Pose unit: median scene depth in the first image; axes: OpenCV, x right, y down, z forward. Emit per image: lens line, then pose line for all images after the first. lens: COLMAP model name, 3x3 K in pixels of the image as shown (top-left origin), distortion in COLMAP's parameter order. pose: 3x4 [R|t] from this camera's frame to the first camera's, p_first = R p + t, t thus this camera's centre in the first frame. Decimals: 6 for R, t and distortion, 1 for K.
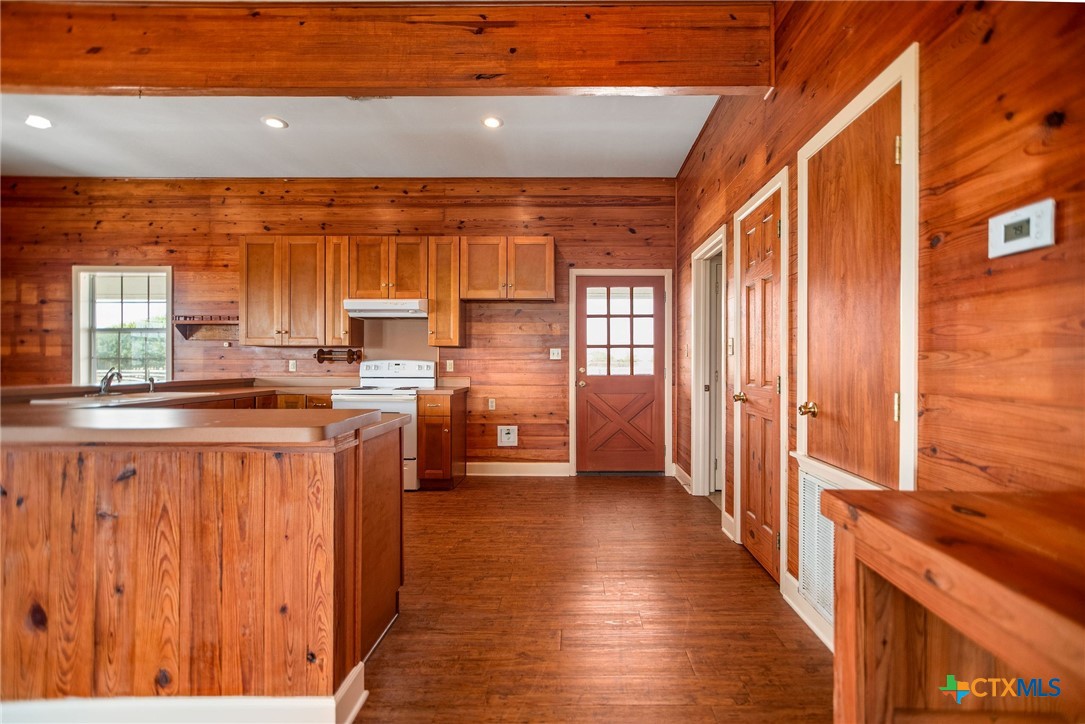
lens RADIAL K [[467.9, 0, 578.5], [0, 467.9, 361.1], [0, 0, 1]] dist [-0.001121, 0.002139]
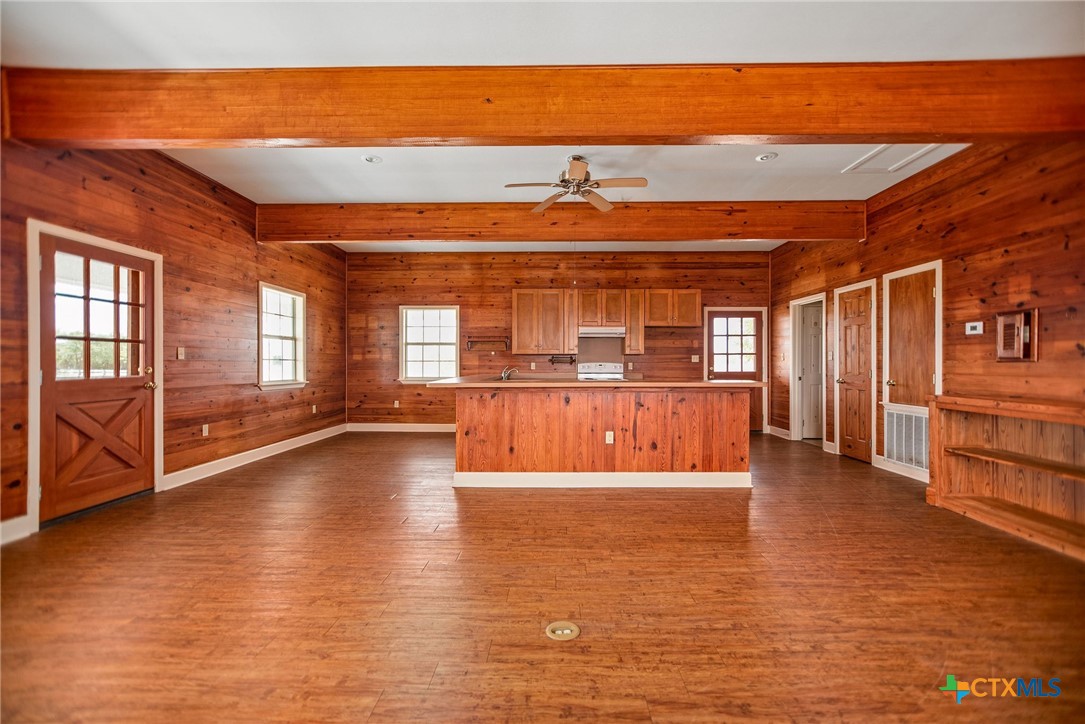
lens RADIAL K [[467.9, 0, 536.7], [0, 467.9, 361.6], [0, 0, 1]] dist [-0.001121, 0.002139]
pose [[0.999802, -0.000317, -0.019876, -0.604963], [0.000259, 0.999996, -0.002954, -0.001068], [0.019876, 0.002949, 0.999798, -0.685640]]
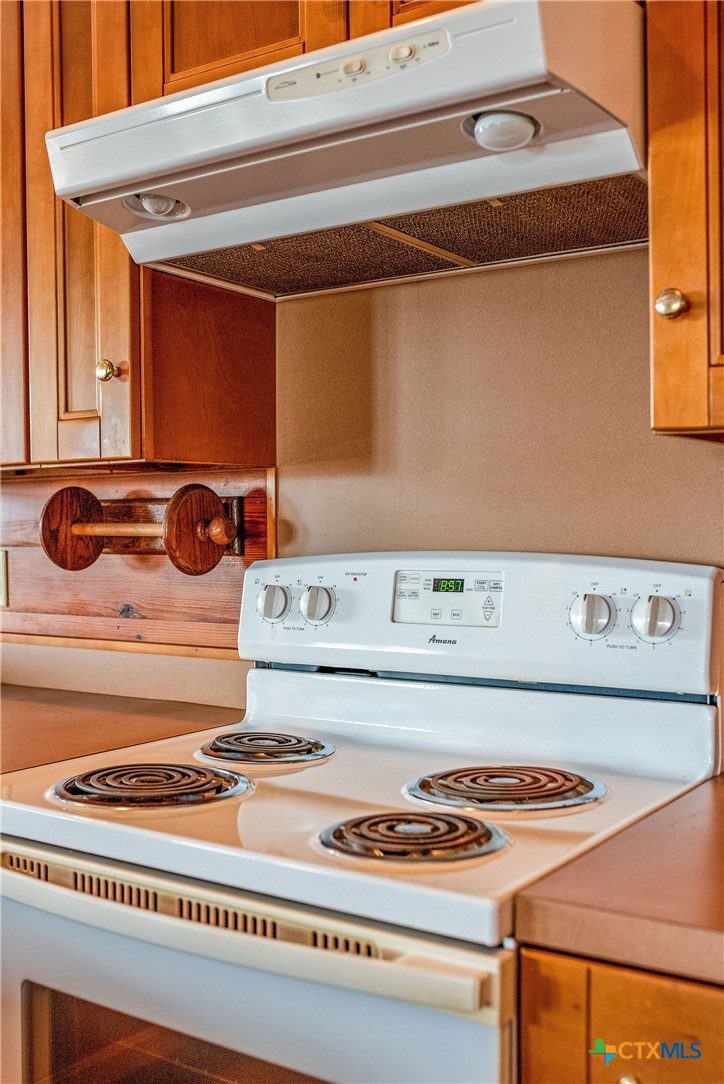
lens RADIAL K [[1174.3, 0, 366.2], [0, 1174.3, 537.2], [0, 0, 1]] dist [0.013298, 0.000000]
pose [[0.818873, -0.005718, -0.573946, -0.216591], [0.010561, 0.999931, 0.005106, -0.009231], [0.573877, -0.010243, 0.818877, 0.732500]]
